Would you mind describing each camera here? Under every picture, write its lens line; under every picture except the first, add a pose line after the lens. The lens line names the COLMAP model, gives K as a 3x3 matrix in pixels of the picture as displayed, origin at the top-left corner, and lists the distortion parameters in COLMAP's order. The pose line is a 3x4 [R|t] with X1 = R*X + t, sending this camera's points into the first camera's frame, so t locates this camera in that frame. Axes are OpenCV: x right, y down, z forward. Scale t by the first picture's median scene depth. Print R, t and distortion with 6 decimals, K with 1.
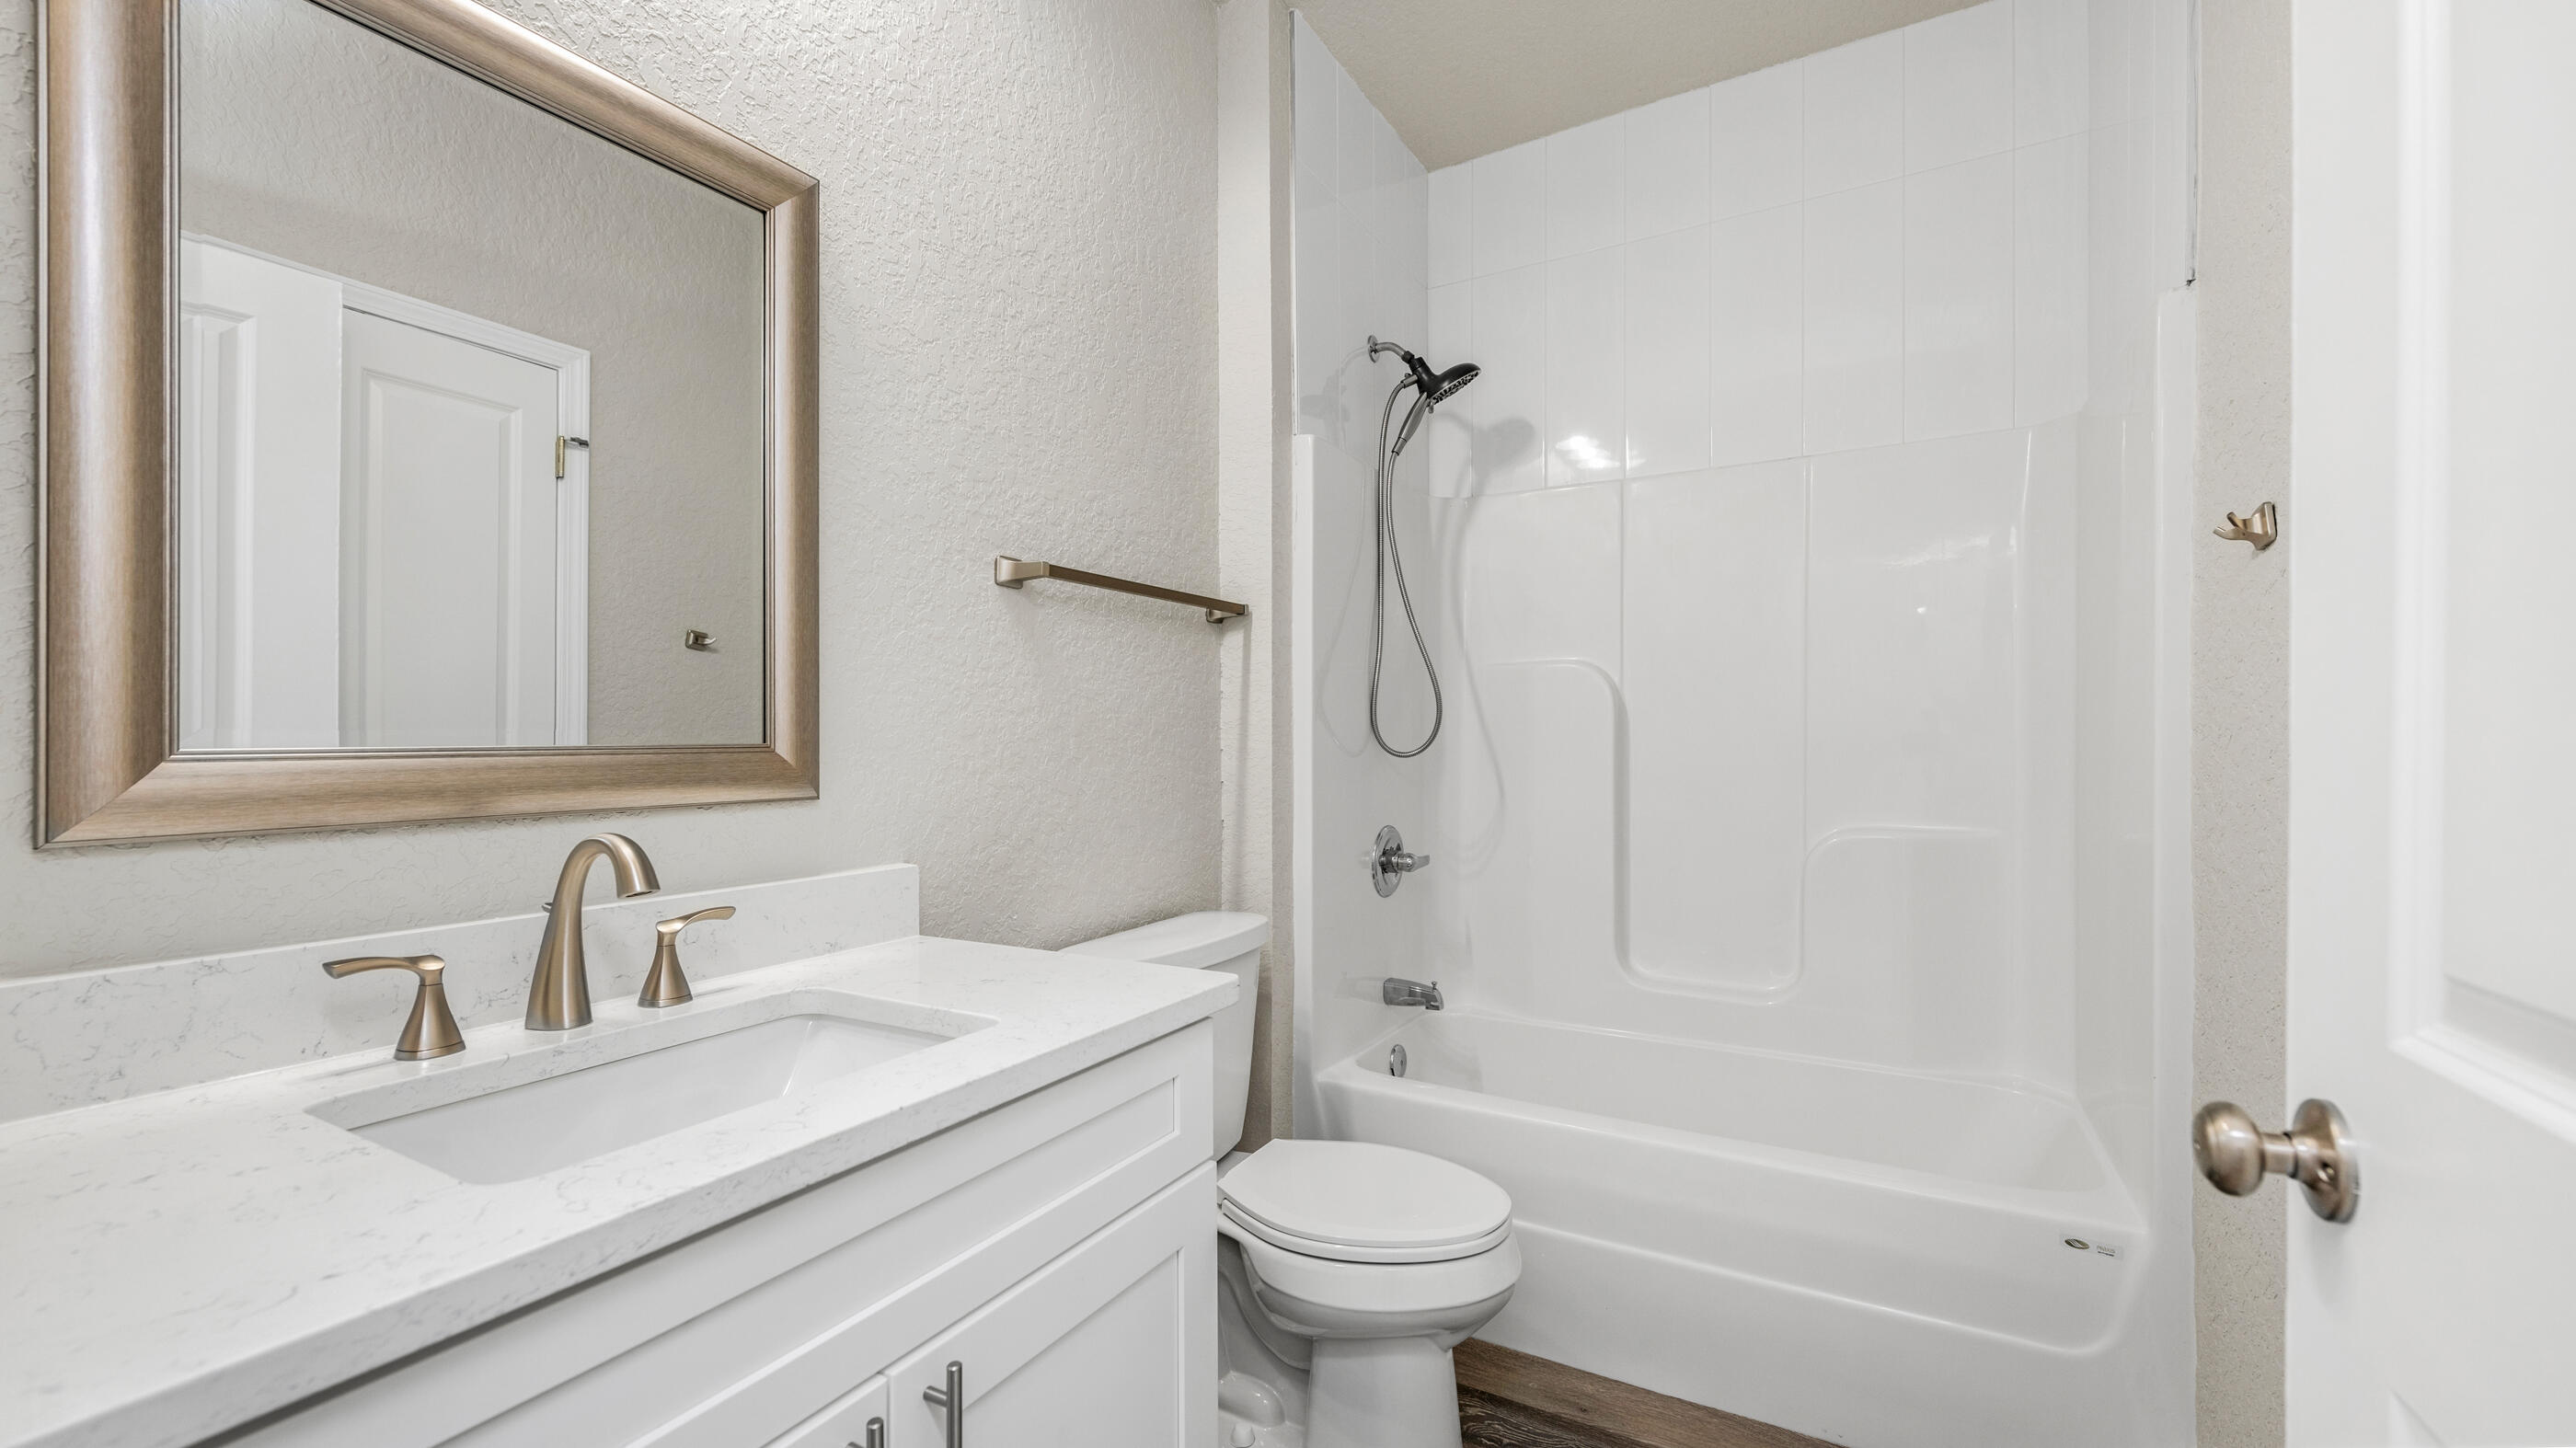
lens RADIAL K [[1022.9, 0, 1310.3], [0, 1022.9, 729.9], [0, 0, 1]] dist [0.002985, -0.000531]
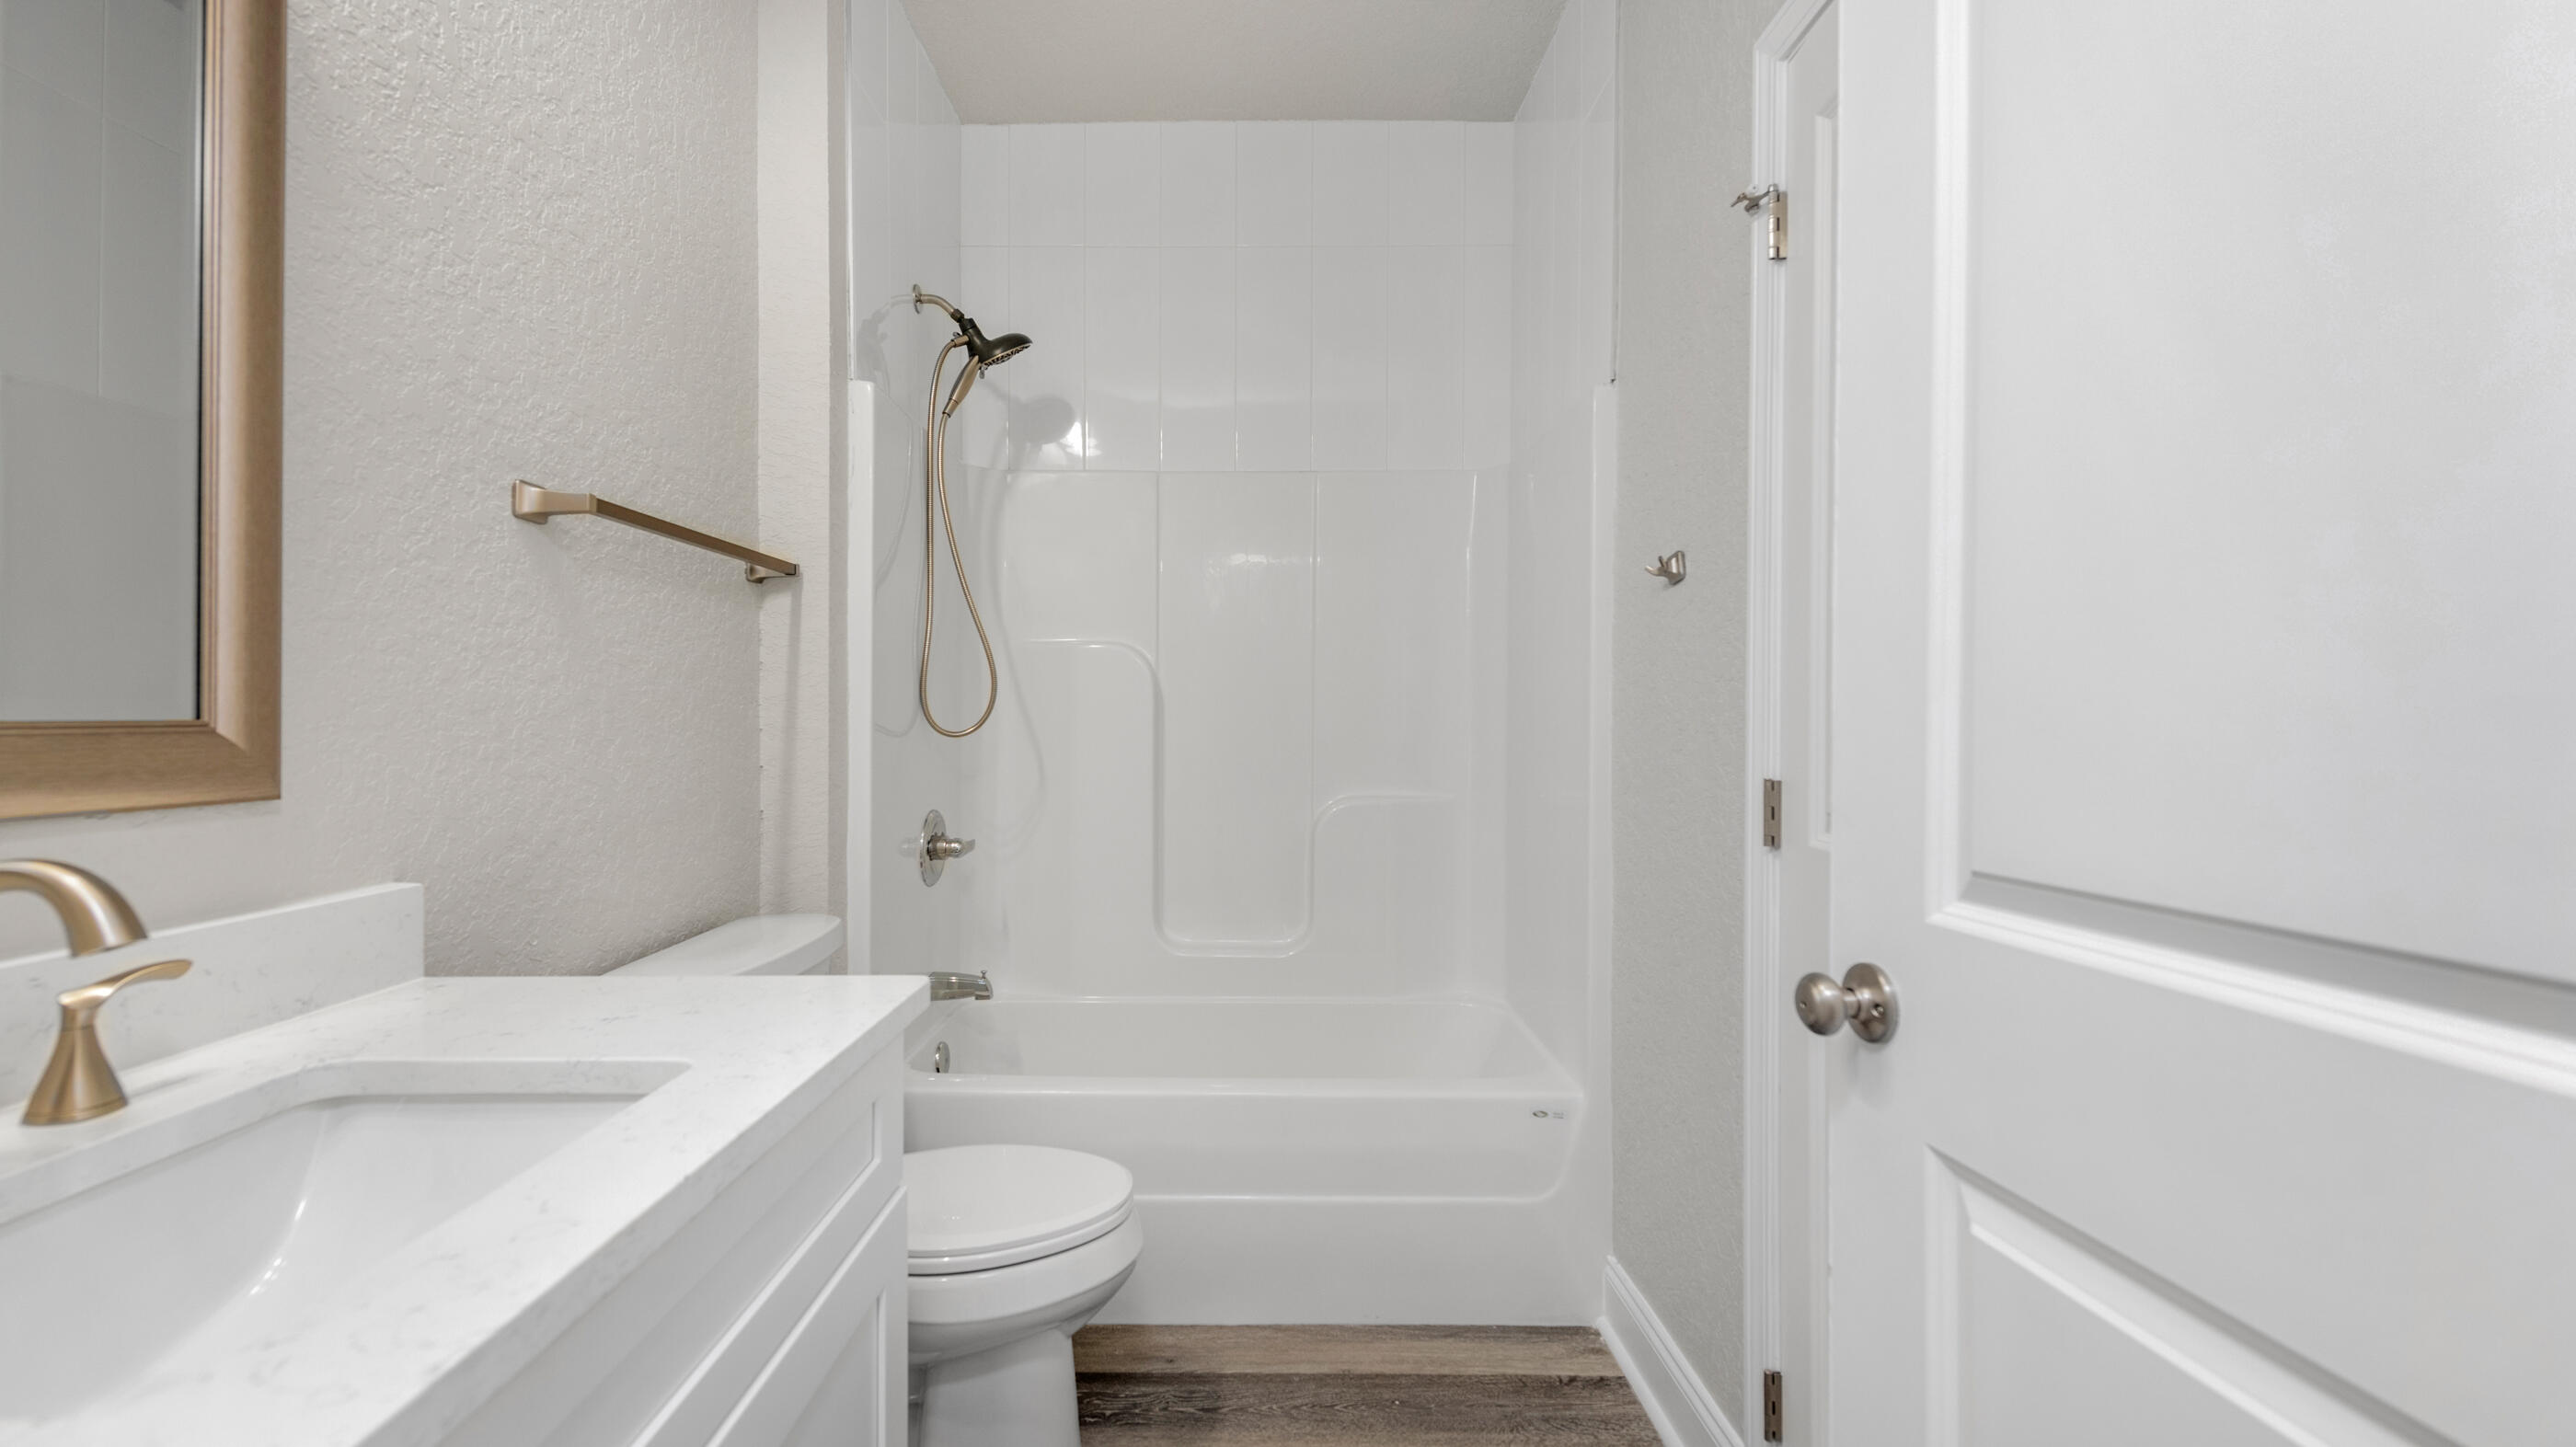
lens RADIAL K [[1022.4, 0, 1282.2], [0, 1022.4, 711.0], [0, 0, 1]] dist [0.010839, -0.011144]
pose [[0.875330, 0.008249, 0.483456, -0.123808], [-0.008923, 0.999960, -0.000906, 0.000785], [-0.483444, -0.003521, 0.875368, 0.027338]]
